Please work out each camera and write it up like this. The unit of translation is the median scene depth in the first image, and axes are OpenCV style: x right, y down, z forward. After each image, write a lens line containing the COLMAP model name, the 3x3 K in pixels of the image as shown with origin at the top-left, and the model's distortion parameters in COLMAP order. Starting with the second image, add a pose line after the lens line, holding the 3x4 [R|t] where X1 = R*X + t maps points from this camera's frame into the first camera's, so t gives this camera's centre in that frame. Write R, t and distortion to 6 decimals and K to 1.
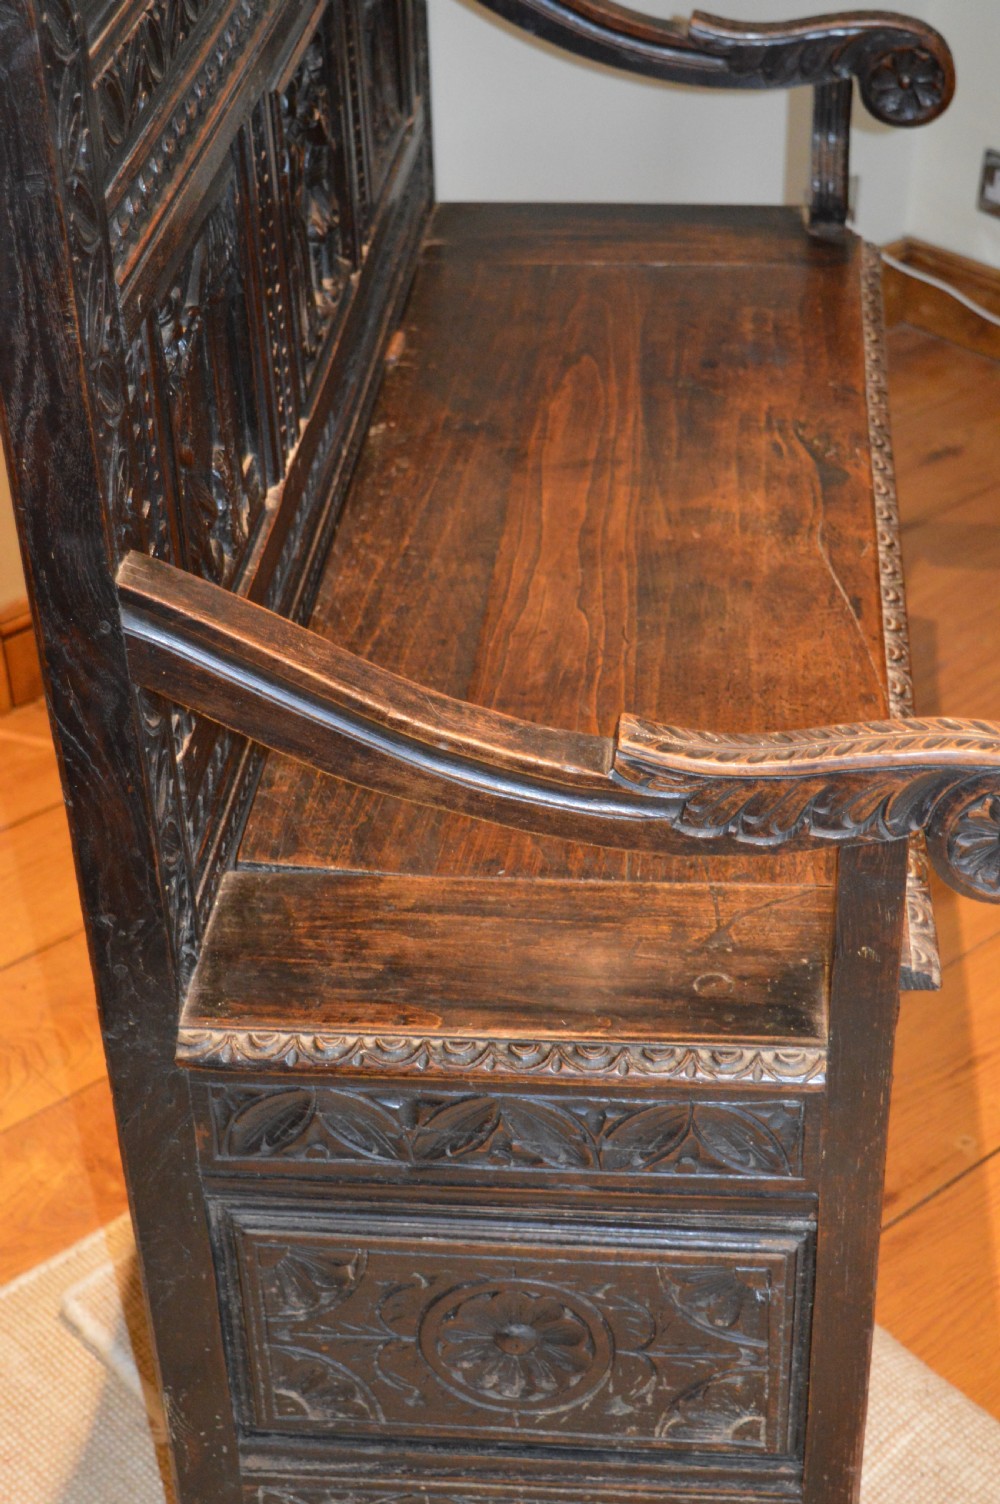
lens RADIAL K [[2495.7, 0, 500.0], [0, 2495.7, 752.0], [0, 0, 1]] dist [0.000925, -0.046597]
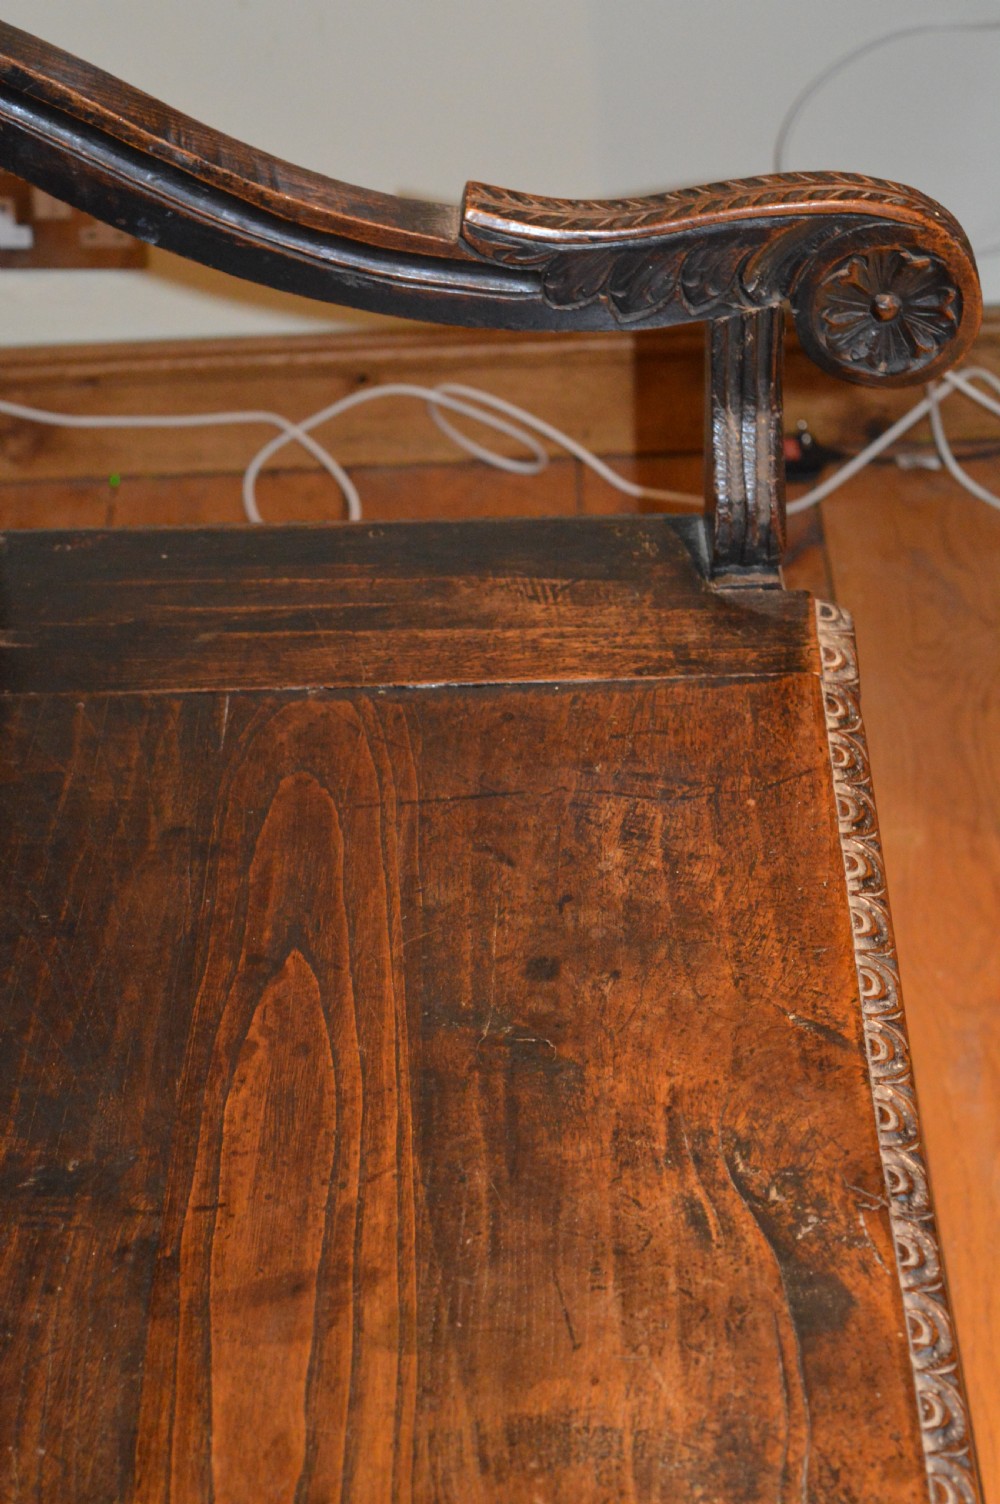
lens RADIAL K [[3396.3, 0, 500.0], [0, 3396.3, 752.0], [0, 0, 1]] dist [0.062095, 0.153264]
pose [[0.995620, -0.061420, 0.070487, 0.042312], [0.059441, 0.997786, 0.029832, -0.304518], [-0.072163, -0.025511, 0.997067, 0.454787]]
